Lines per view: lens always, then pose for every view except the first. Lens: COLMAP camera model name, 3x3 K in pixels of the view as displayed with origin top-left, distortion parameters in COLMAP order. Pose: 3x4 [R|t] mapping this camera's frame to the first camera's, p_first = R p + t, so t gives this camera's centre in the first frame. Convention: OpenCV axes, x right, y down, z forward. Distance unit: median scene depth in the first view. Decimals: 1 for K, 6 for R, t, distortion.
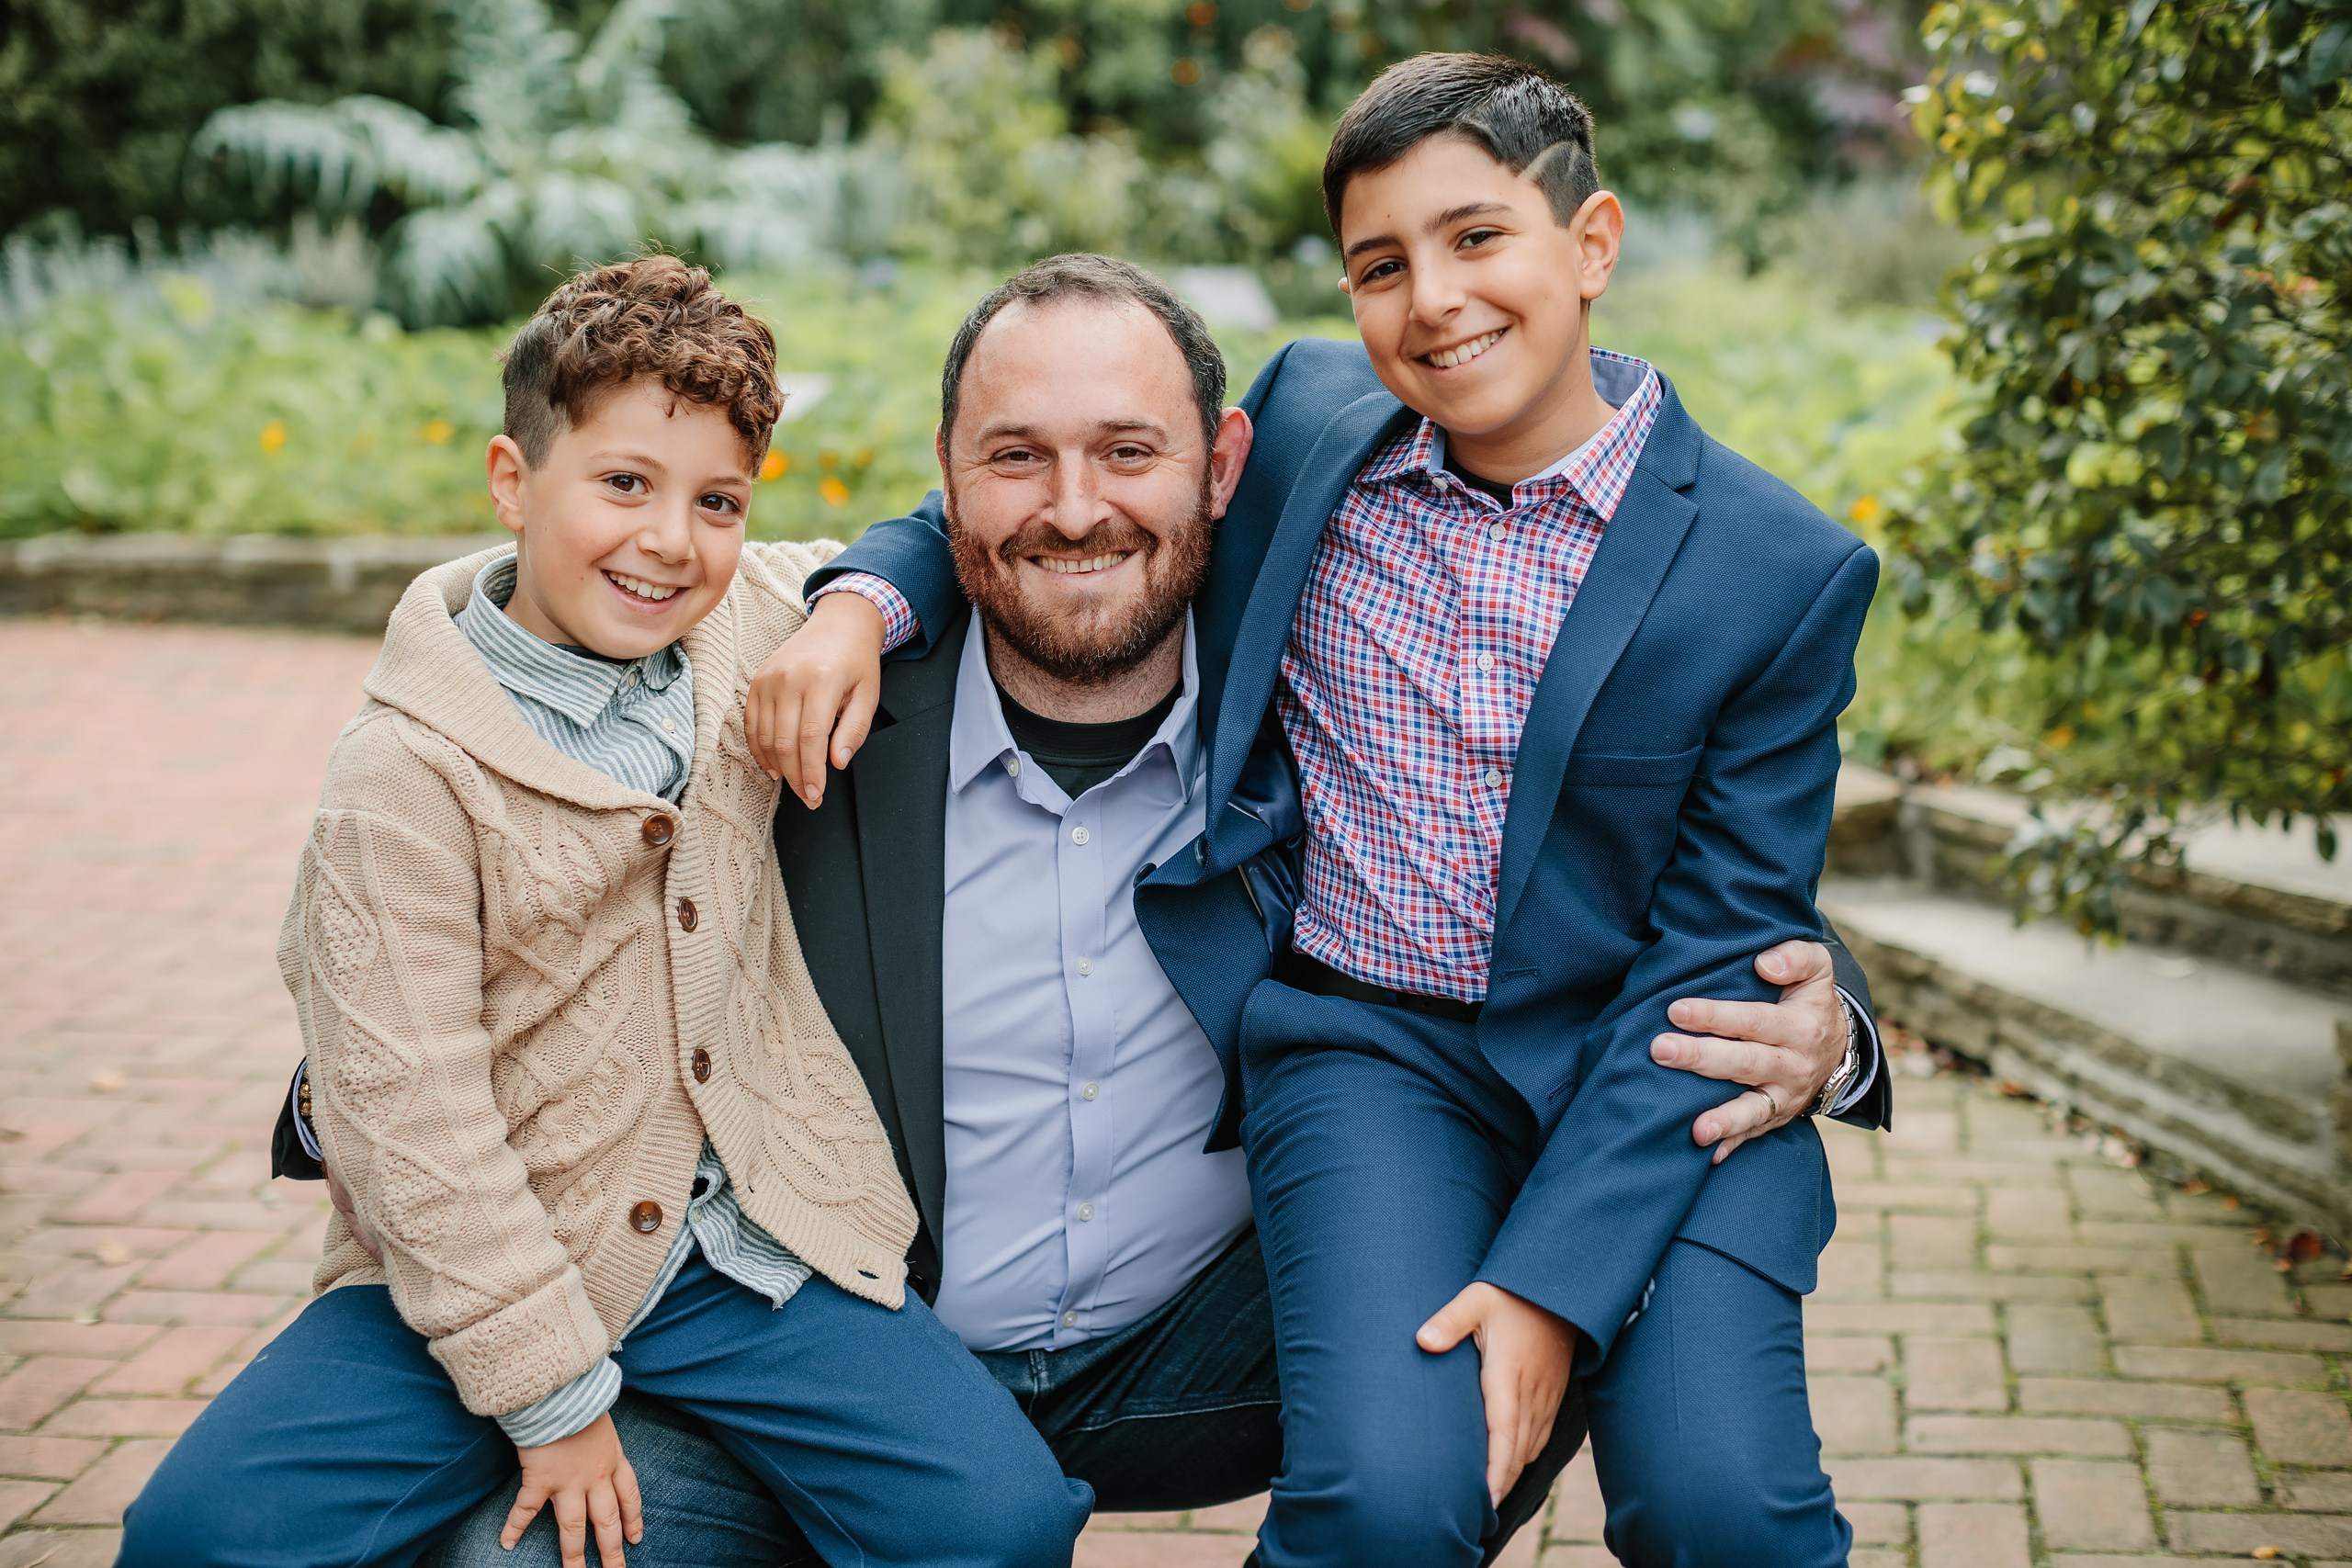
lens RADIAL K [[3386.6, 0, 1221.0], [0, 3386.6, 727.1], [0, 0, 1]] dist [-0.185461, 0.383771]
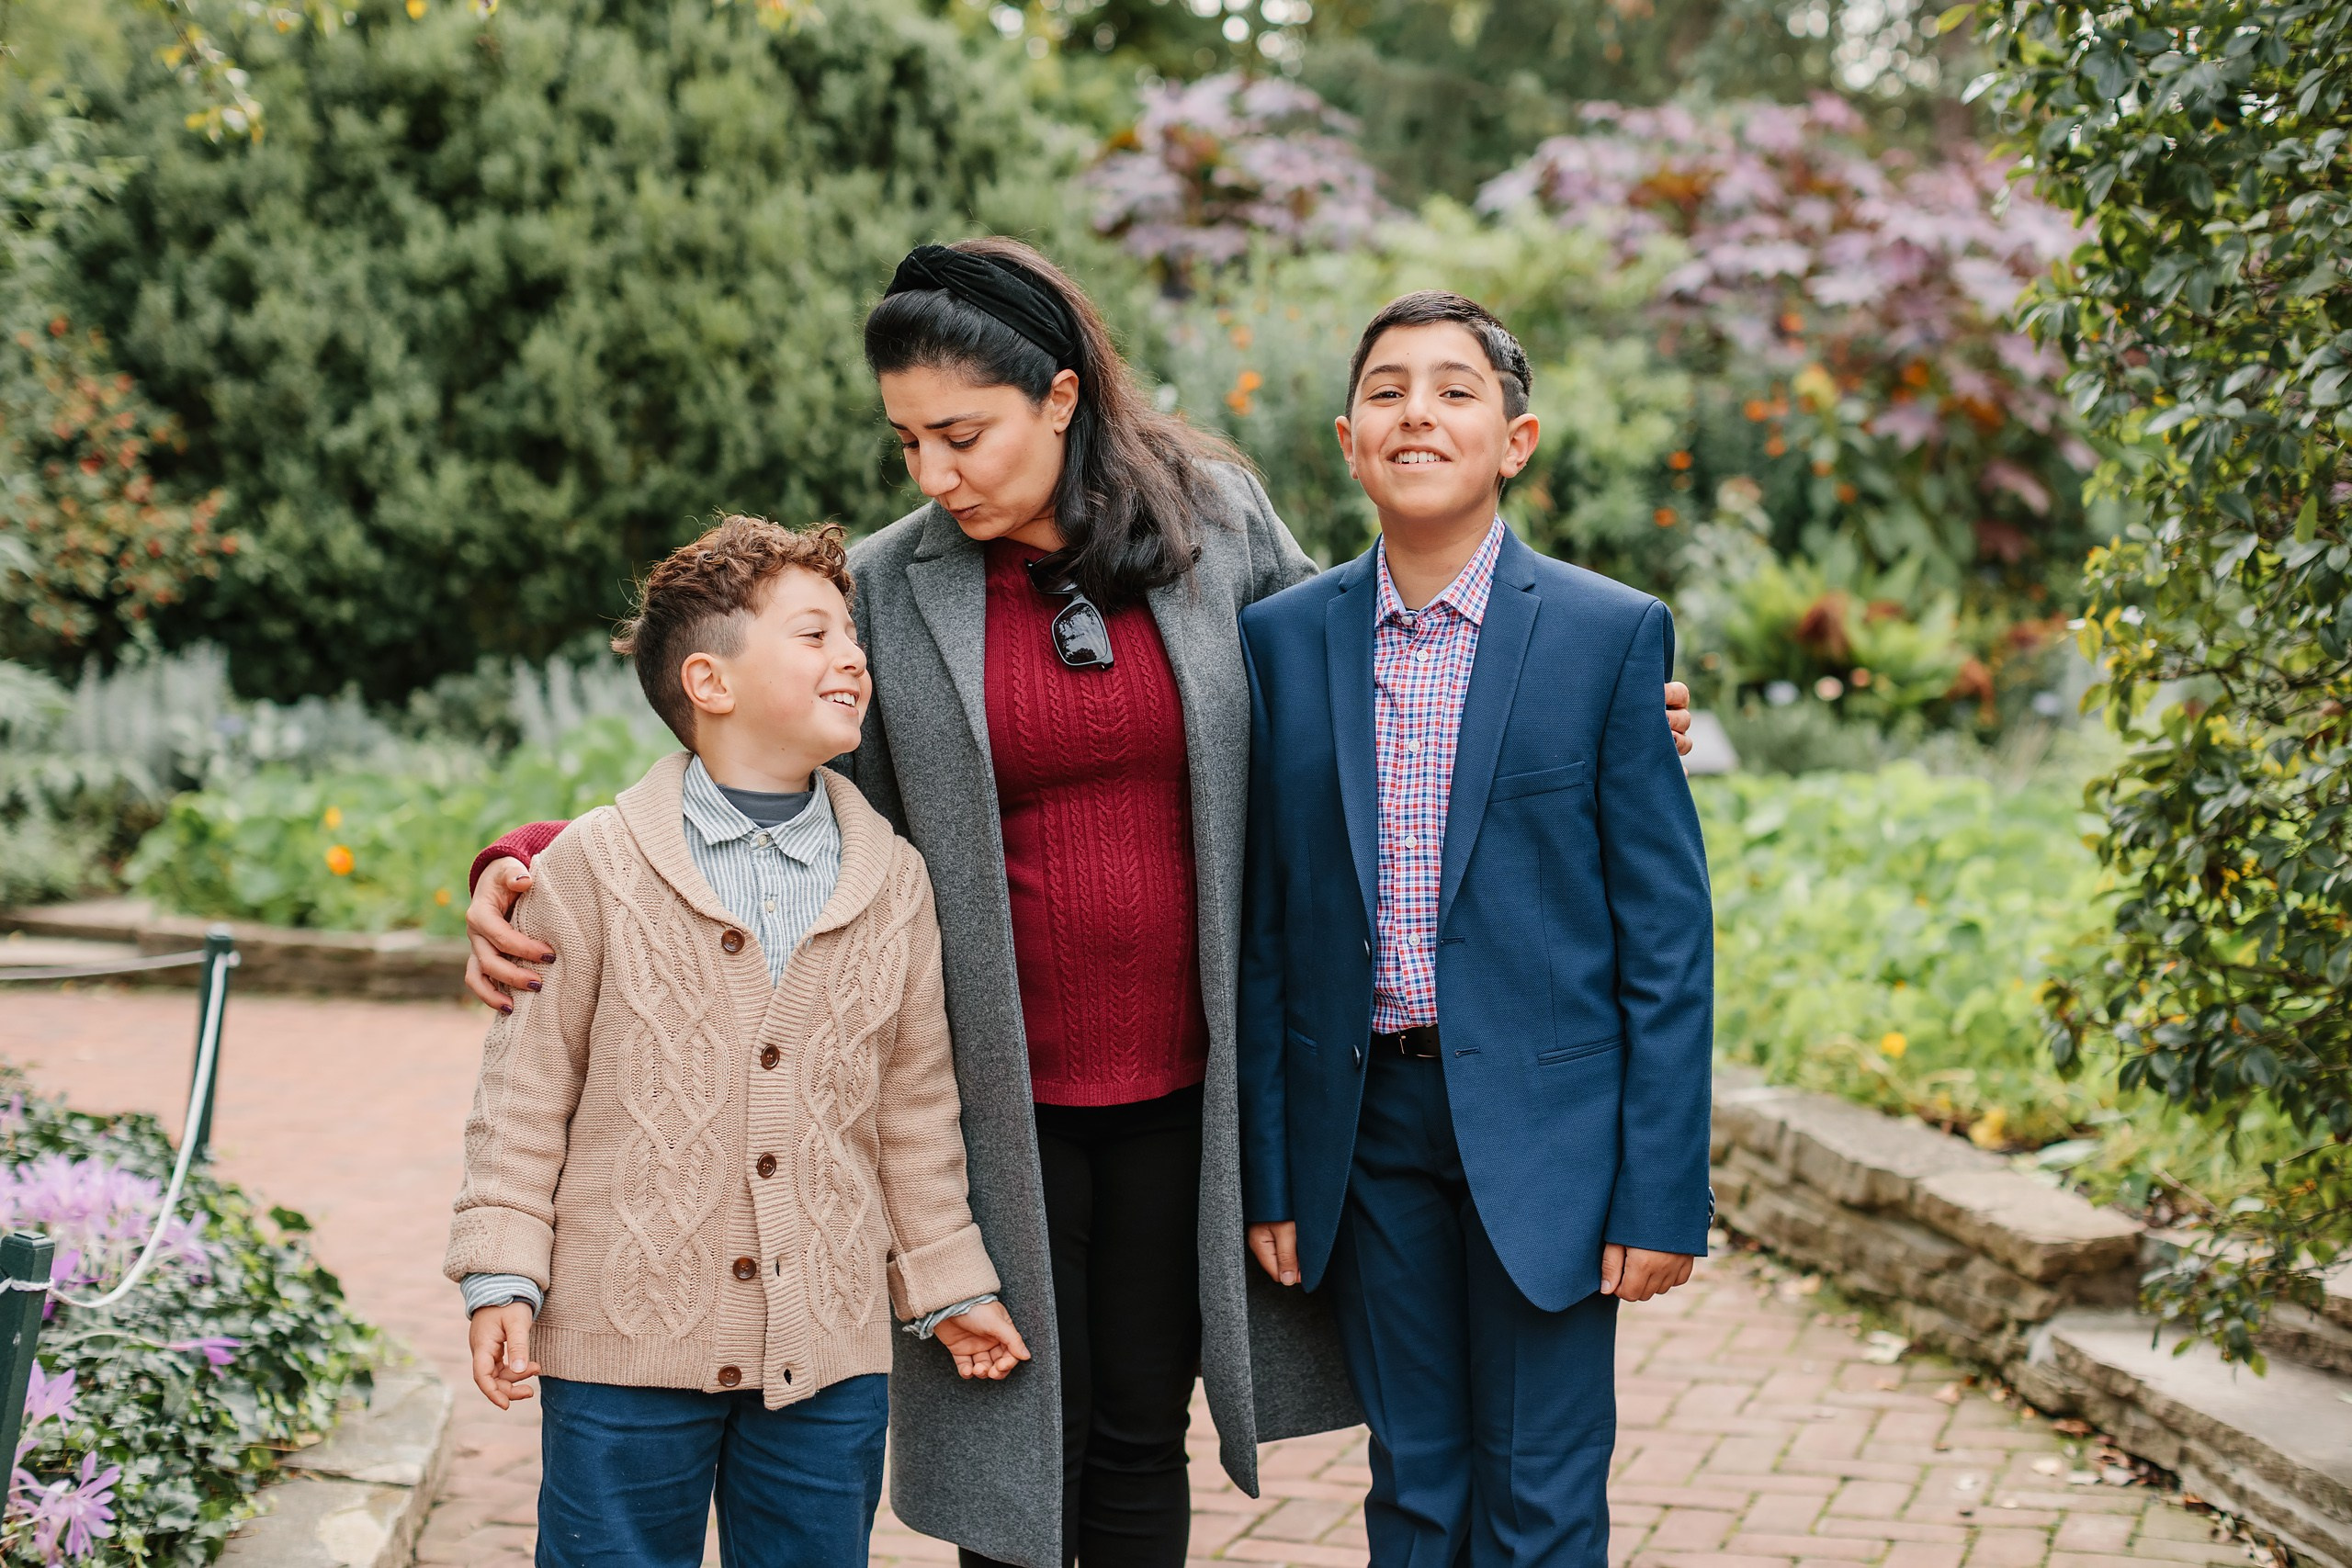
lens RADIAL K [[3493.2, 0, 1218.8], [0, 3493.2, 730.8], [0, 0, 1]] dist [-0.177938, 0.361498]
pose [[0.986215, 0.019446, -0.164324, 0.106490], [-0.038796, 0.992563, -0.115381, -0.001706], [0.160859, 0.120166, 0.979635, -0.212796]]
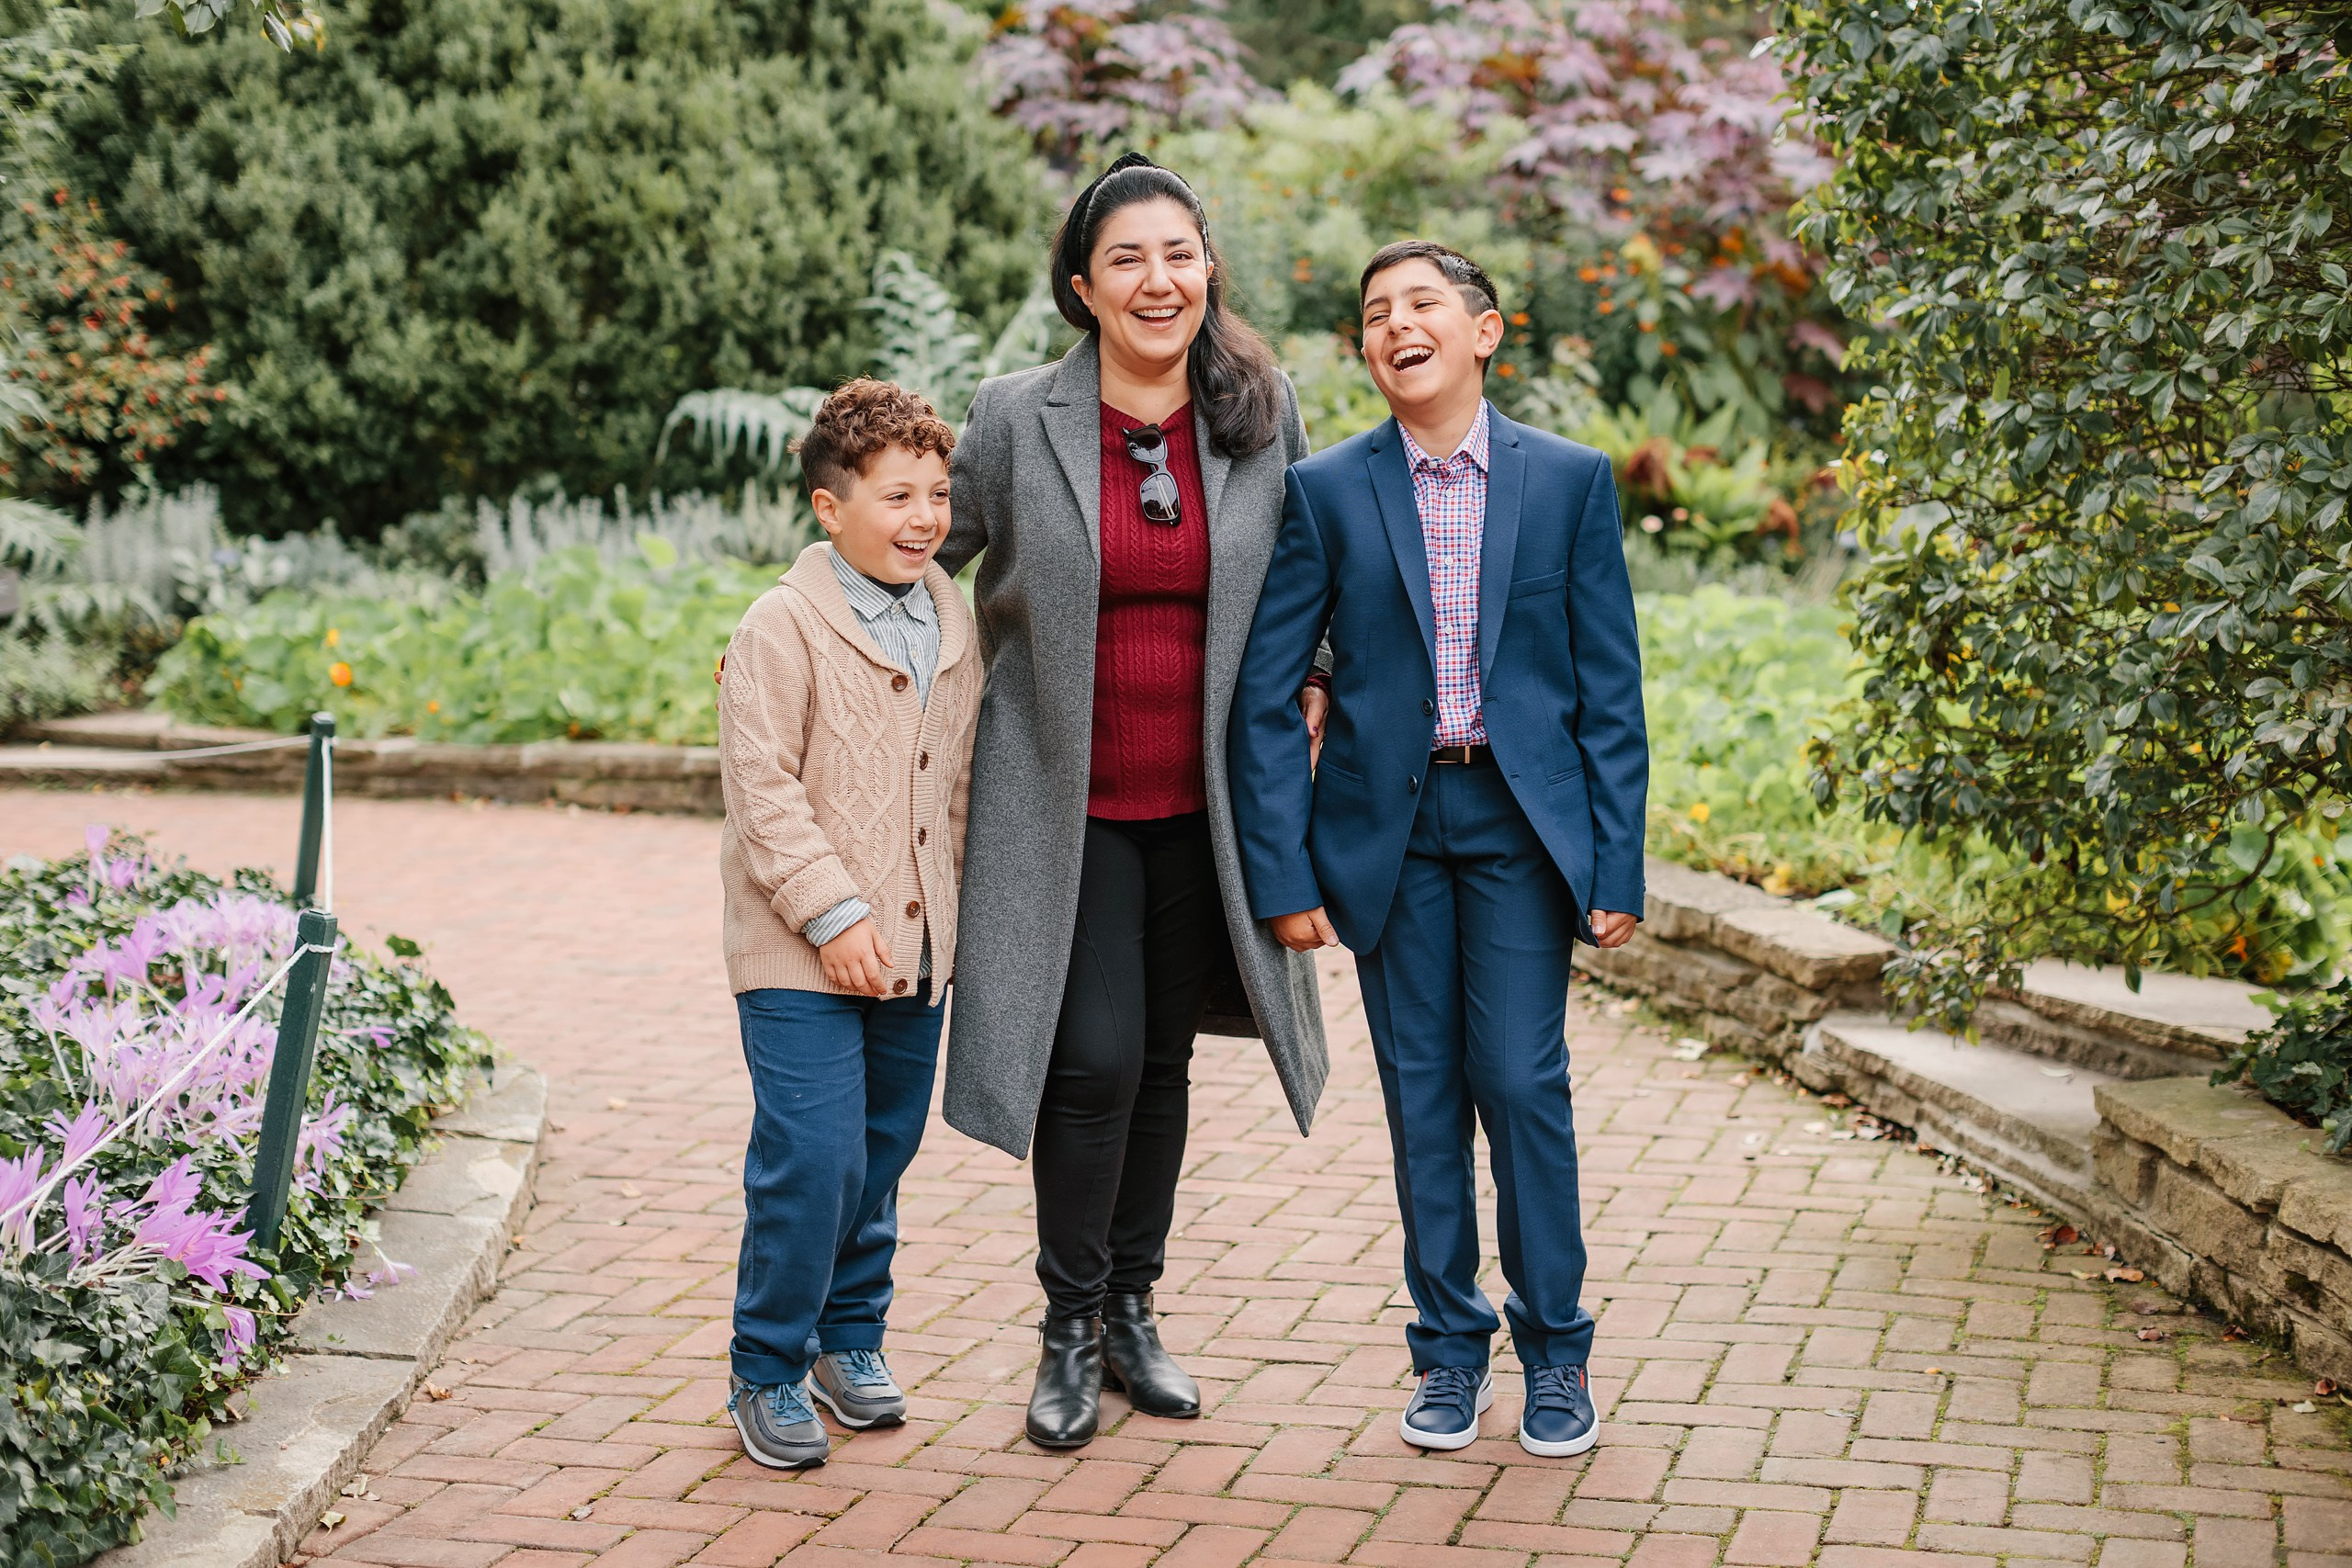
lens RADIAL K [[3386.6, 0, 1221.0], [0, 3386.6, 727.1], [0, 0, 1]] dist [-0.185461, 0.383771]
pose [[0.992680, 0.025188, -0.118120, 0.109505], [-0.033796, 0.996872, -0.071444, 0.044186], [0.115951, 0.074913, 0.990426, -0.495636]]
